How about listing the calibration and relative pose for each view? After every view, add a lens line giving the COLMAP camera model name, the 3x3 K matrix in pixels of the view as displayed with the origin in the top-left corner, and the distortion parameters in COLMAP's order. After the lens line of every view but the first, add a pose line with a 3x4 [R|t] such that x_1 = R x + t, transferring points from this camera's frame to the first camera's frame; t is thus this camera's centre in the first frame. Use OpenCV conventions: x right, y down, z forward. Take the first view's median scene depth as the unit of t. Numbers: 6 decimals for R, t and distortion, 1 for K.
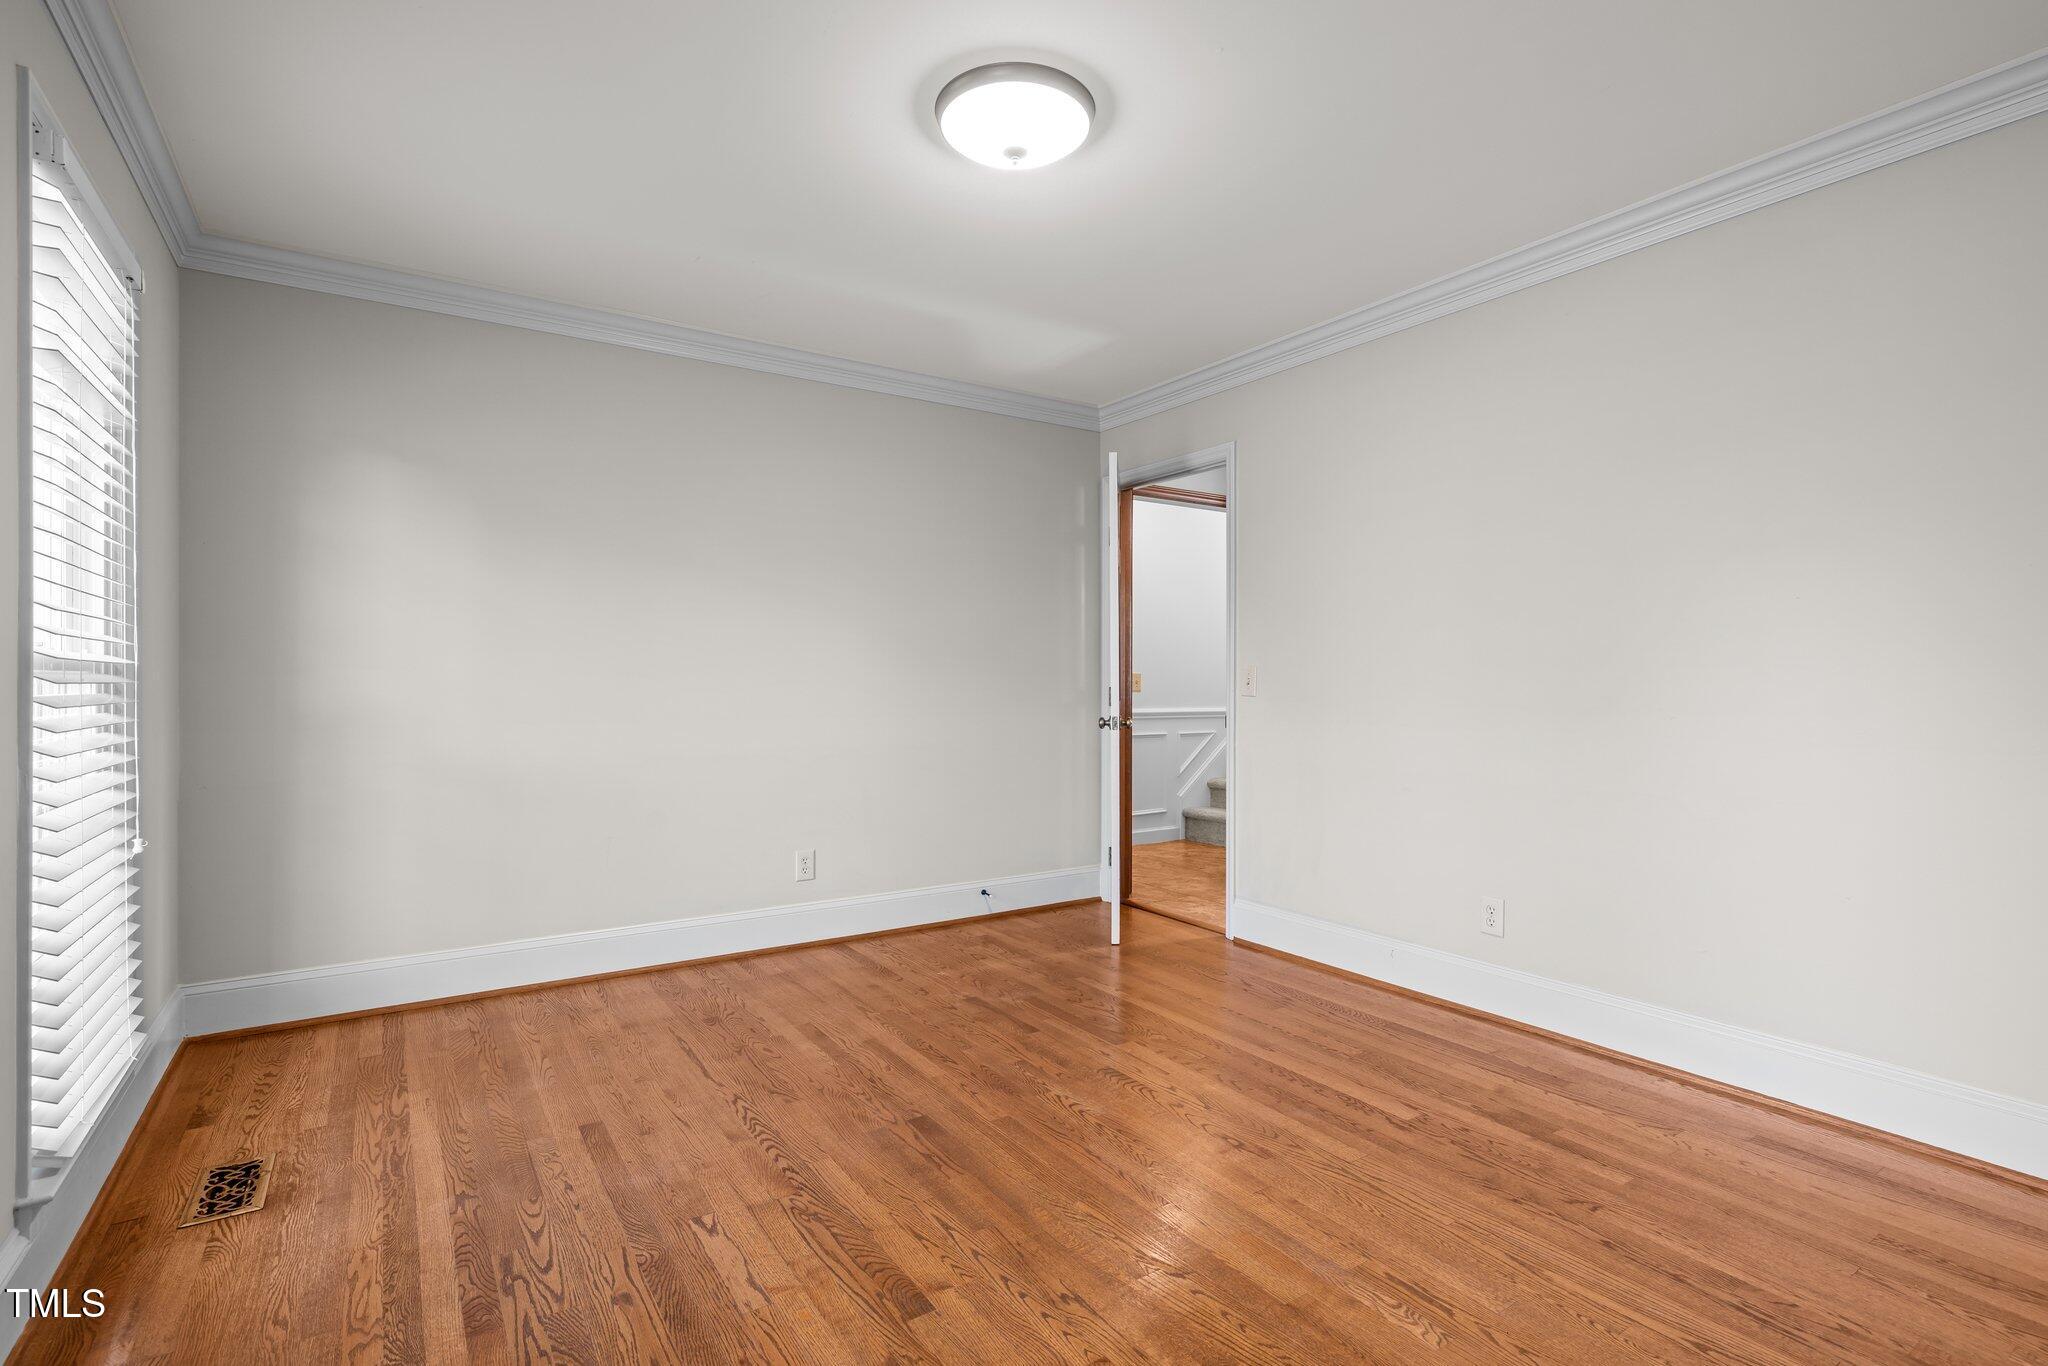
lens RADIAL K [[982.4, 0, 1027.8], [0, 982.4, 684.9], [0, 0, 1]] dist [0.001092, 0.000141]
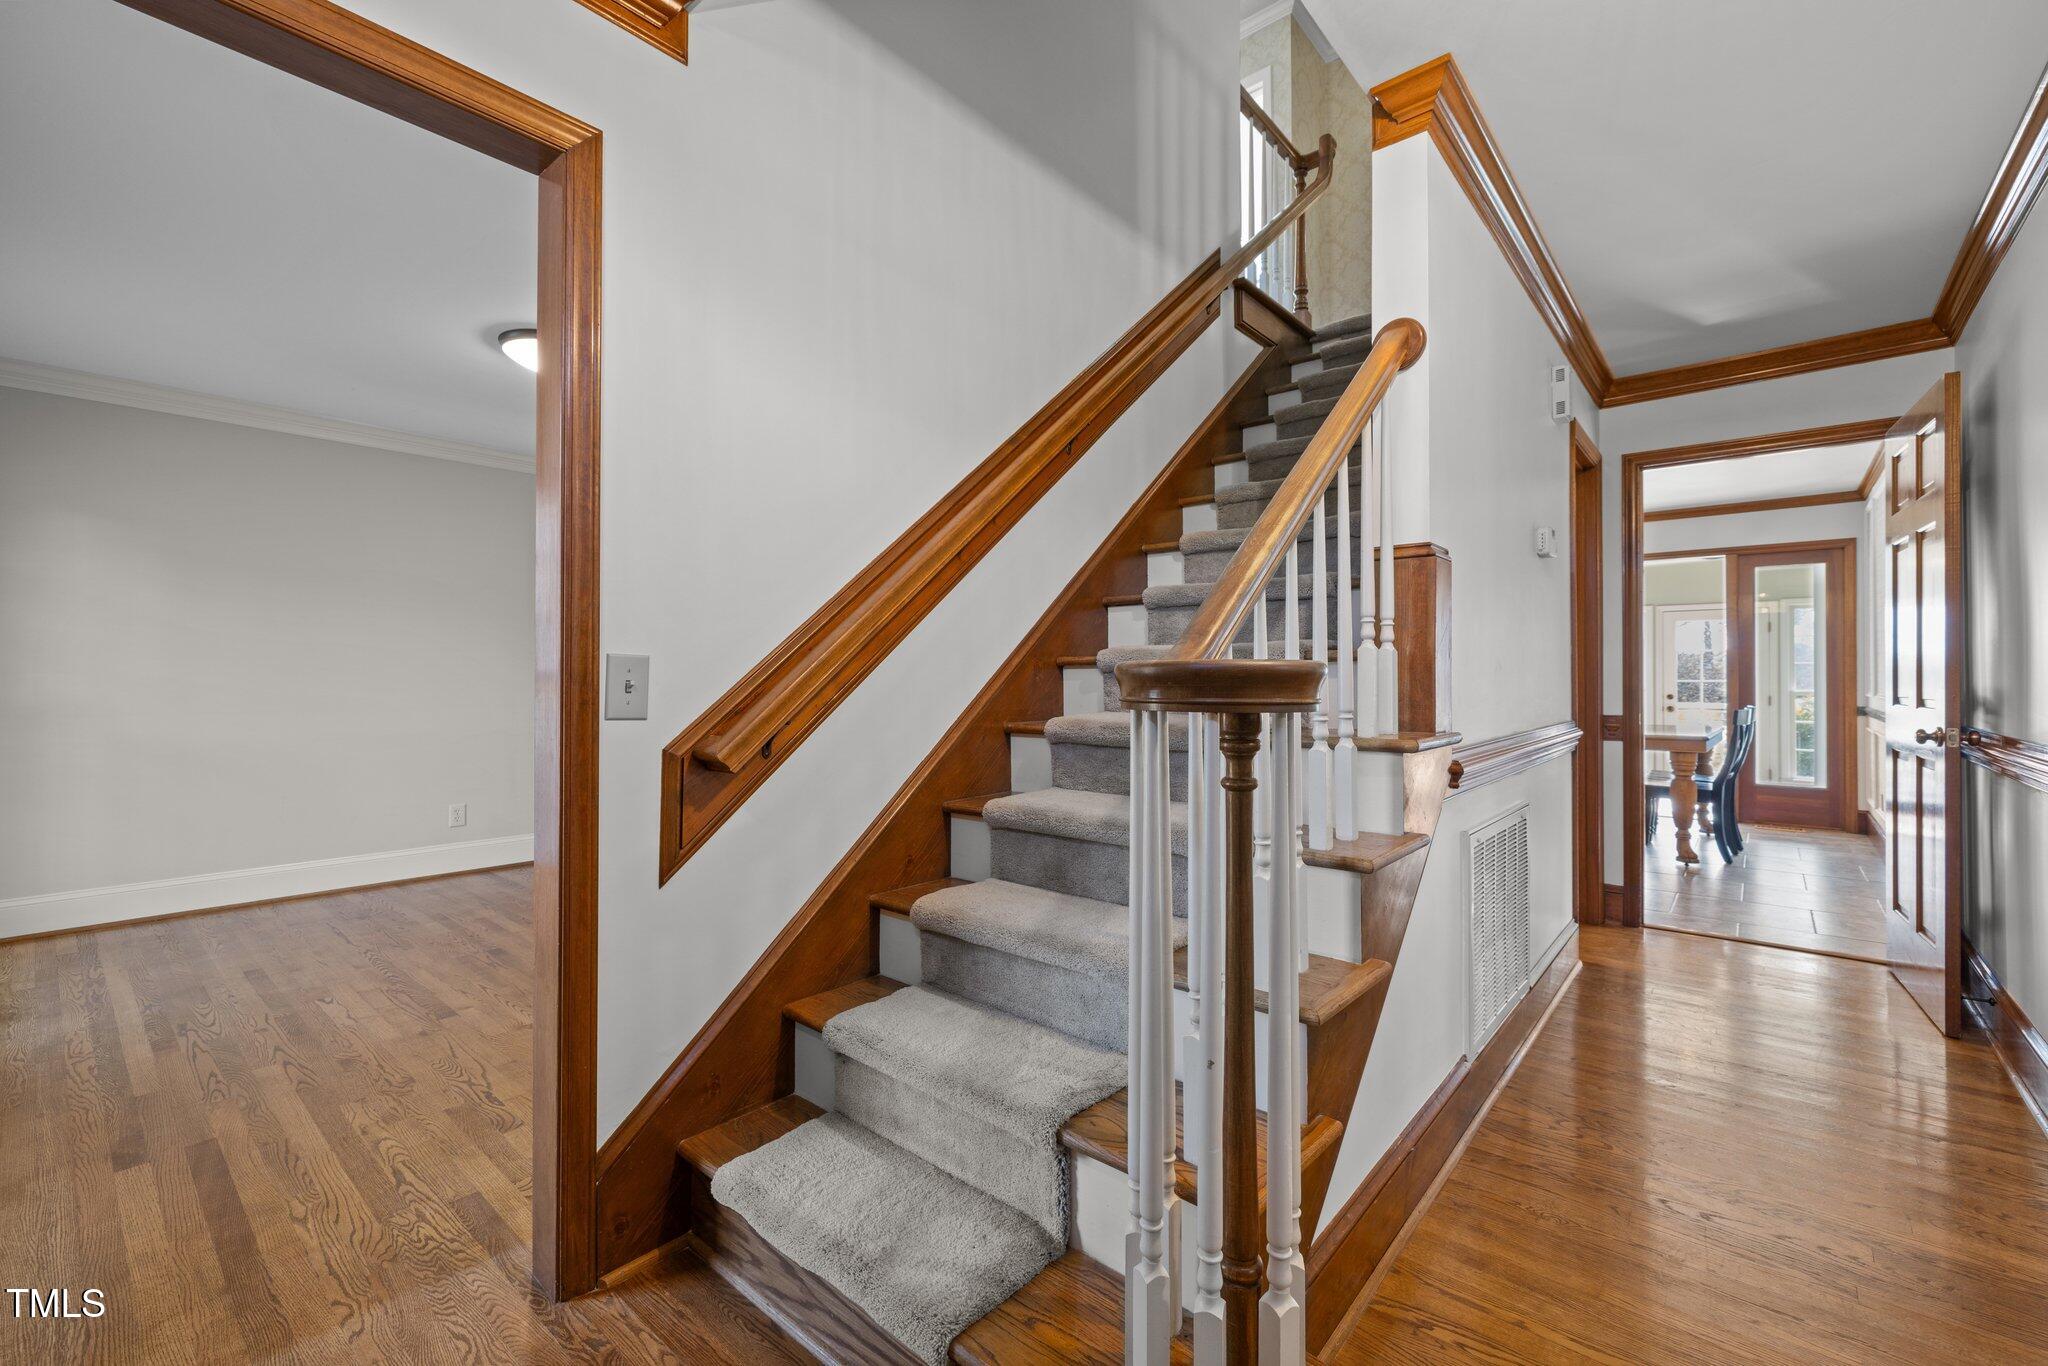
lens RADIAL K [[862.2, 0, 1015.6], [0, 862.2, 674.9], [0, 0, 1]] dist [0.002454, 0.000744]
pose [[0.965039, -0.001021, 0.262103, 0.383323], [0.002576, 0.999981, -0.005588, -0.006007], [-0.262093, 0.006067, 0.965024, -0.675135]]
